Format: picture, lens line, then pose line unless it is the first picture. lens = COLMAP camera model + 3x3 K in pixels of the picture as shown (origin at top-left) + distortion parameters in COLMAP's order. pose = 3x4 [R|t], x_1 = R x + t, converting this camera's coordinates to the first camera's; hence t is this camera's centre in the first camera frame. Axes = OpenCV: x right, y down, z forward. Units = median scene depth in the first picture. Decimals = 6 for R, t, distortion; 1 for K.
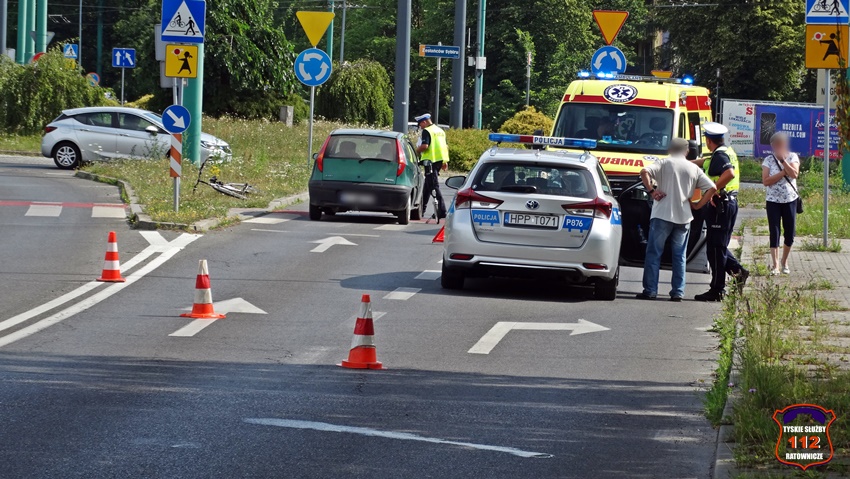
lens RADIAL K [[3674.0, 0, 425.5], [0, 3674.0, 239.9], [0, 0, 1]] dist [0.055131, 0.000000]
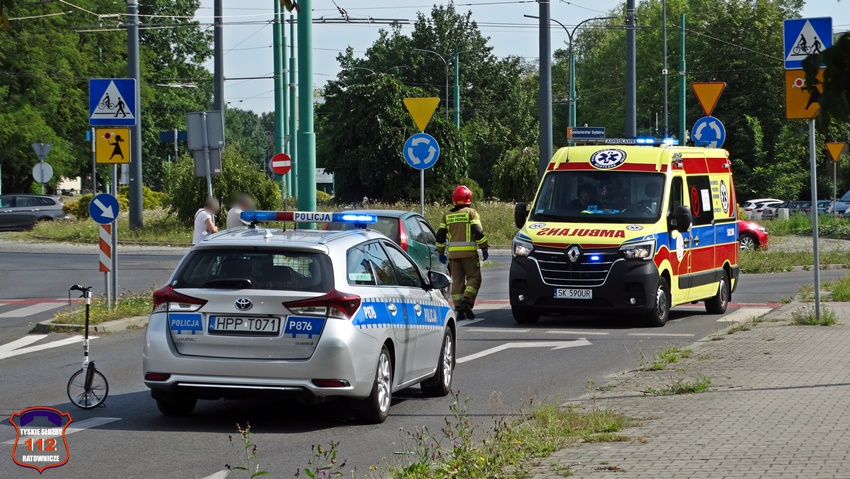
lens RADIAL K [[2772.8, 0, 424.4], [0, 2772.8, 241.5], [0, 0, 1]] dist [0.047811, 0.000000]
pose [[0.990530, -0.043822, -0.130116, 0.099021], [0.041278, 0.998901, -0.022187, -0.005834], [0.130946, 0.016606, 0.991250, 0.314375]]
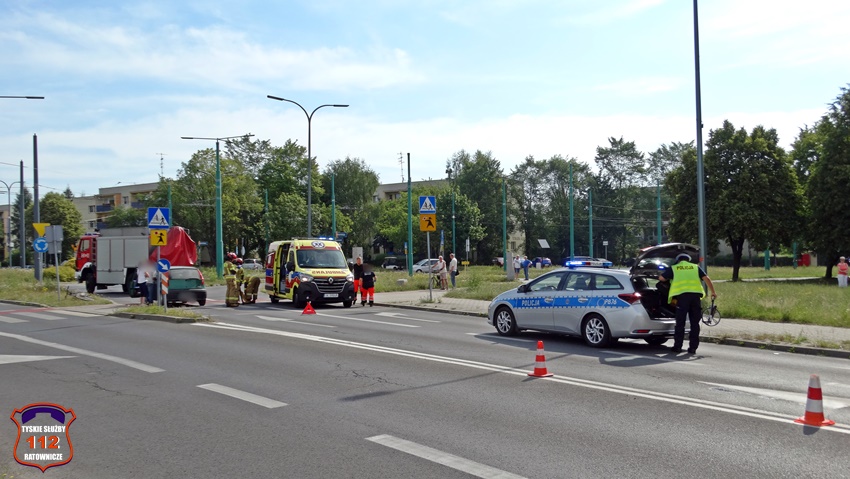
lens RADIAL K [[774.4, 0, 426.9], [0, 774.4, 238.9], [0, 0, 1]] dist [0.013856, 0.000000]
pose [[0.792058, -0.038084, 0.609257, -0.208777], [0.067756, 0.997370, -0.025741, -0.026001], [-0.606674, 0.061670, 0.792555, 0.553850]]
